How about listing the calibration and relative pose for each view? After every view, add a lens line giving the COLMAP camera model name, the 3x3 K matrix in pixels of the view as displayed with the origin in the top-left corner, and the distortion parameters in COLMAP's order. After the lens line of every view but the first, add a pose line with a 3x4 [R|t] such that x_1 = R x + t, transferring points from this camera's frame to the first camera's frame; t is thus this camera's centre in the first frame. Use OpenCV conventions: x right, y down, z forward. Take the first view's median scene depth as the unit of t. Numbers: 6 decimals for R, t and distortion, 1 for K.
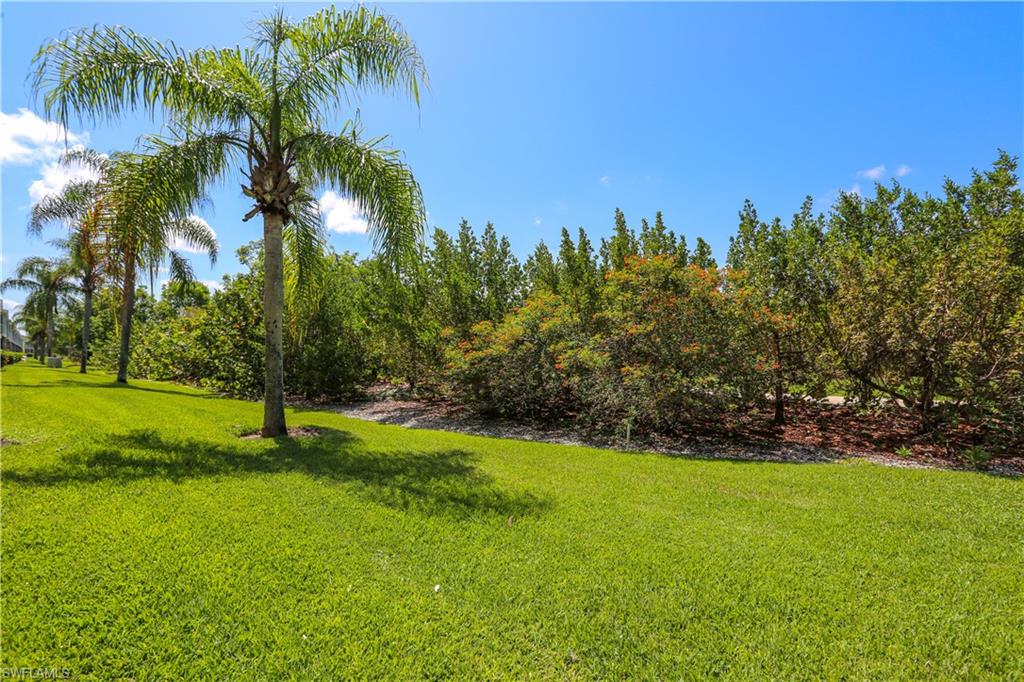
lens RADIAL K [[501.3, 0, 513.0], [0, 501.3, 340.7], [0, 0, 1]] dist [-0.057502, 0.042018]
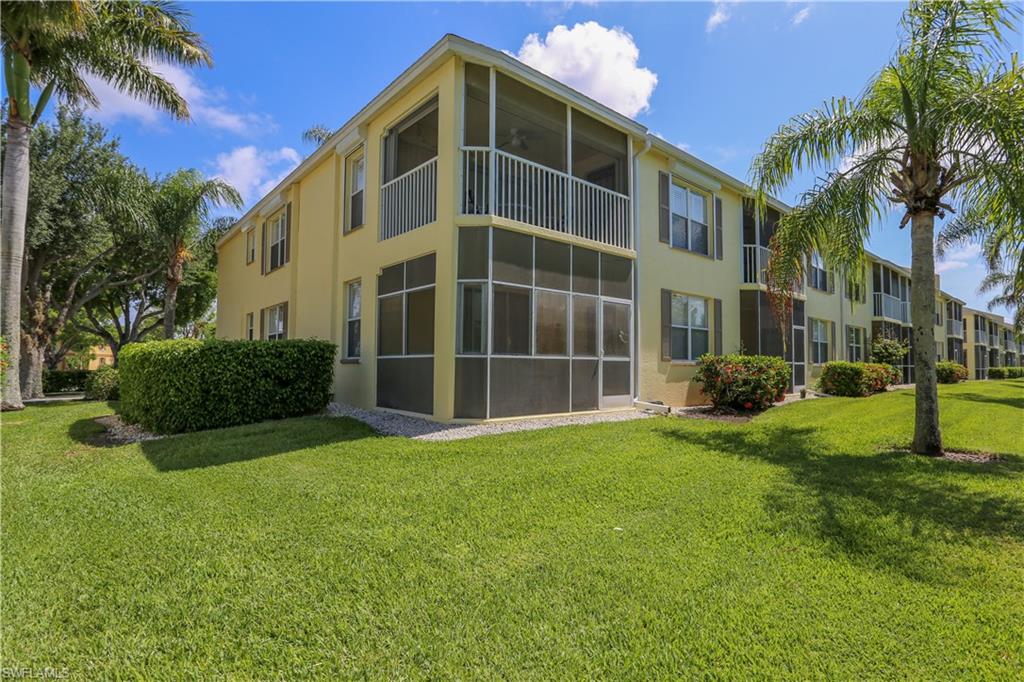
lens RADIAL K [[501.3, 0, 513.0], [0, 501.3, 340.7], [0, 0, 1]] dist [-0.057502, 0.042018]
pose [[-0.067880, -0.056726, -0.996080, 0.369802], [0.024395, 0.997989, -0.058497, 0.013682], [0.997395, -0.028270, -0.066359, 0.233427]]
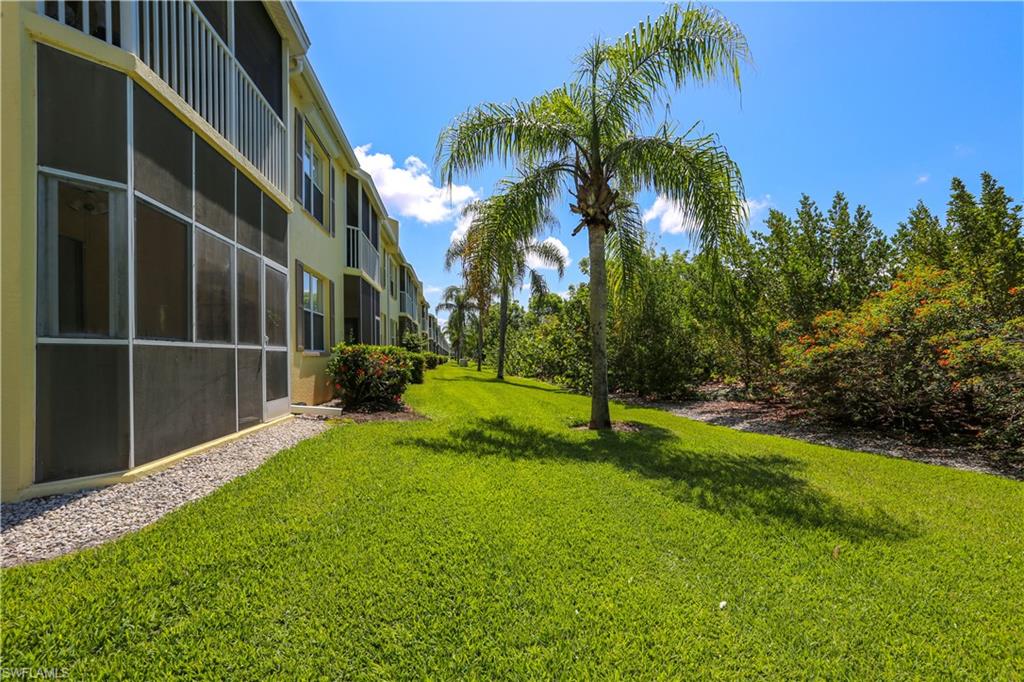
lens RADIAL K [[501.3, 0, 513.0], [0, 501.3, 340.7], [0, 0, 1]] dist [-0.057502, 0.042018]
pose [[0.786715, -0.031457, -0.616514, 0.032670], [0.032303, 0.999430, -0.009774, 0.002565], [0.616470, -0.012226, 0.787283, 0.013911]]
